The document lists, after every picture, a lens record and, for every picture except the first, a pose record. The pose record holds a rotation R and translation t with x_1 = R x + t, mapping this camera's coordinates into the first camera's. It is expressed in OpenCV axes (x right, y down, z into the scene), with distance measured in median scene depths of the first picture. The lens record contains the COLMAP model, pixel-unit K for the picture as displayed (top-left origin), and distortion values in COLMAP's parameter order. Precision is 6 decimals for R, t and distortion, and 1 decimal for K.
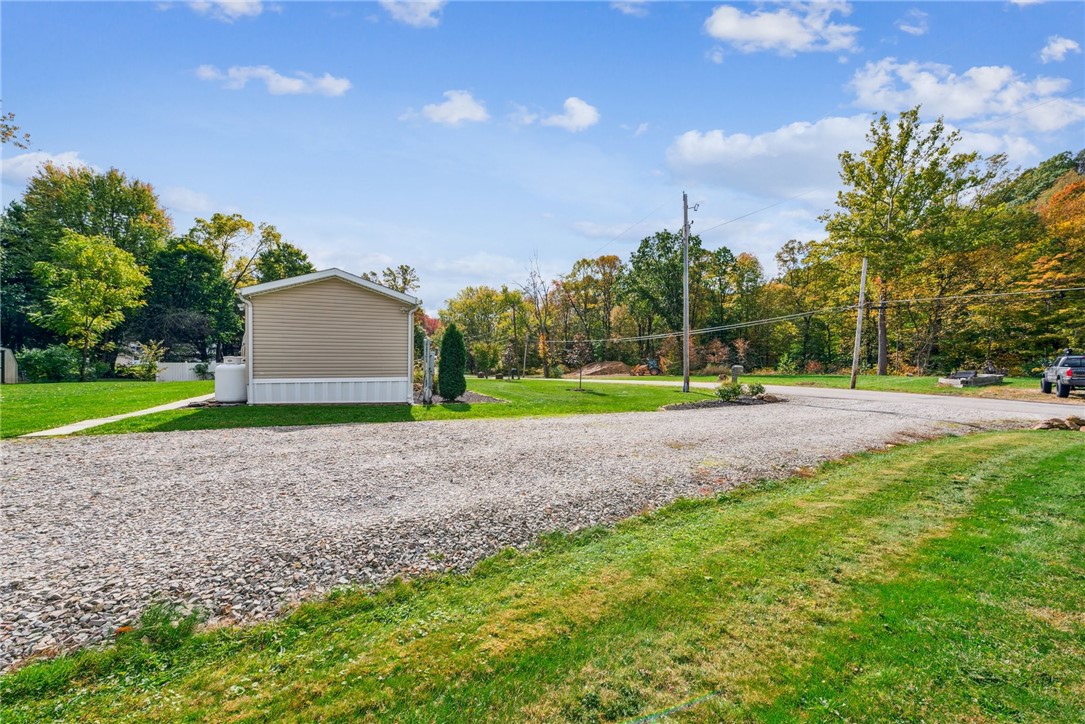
lens RADIAL K [[429.5, 0, 538.7], [0, 429.5, 369.1], [0, 0, 1]] dist [0.007018, -0.001577]
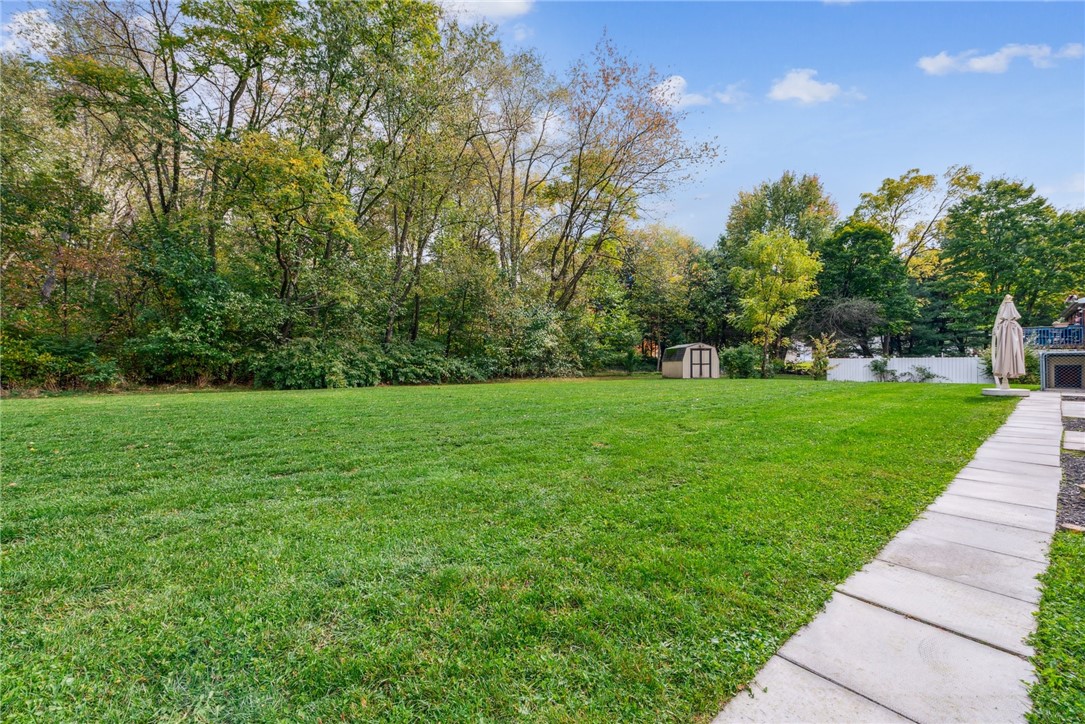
lens RADIAL K [[429.5, 0, 549.0], [0, 429.5, 359.2], [0, 0, 1]] dist [0.007018, -0.001577]
pose [[0.298115, -0.008211, -0.954494, -0.151589], [-0.005902, 0.999928, -0.010445, -0.000578], [0.954512, 0.008747, 0.298046, 0.136409]]
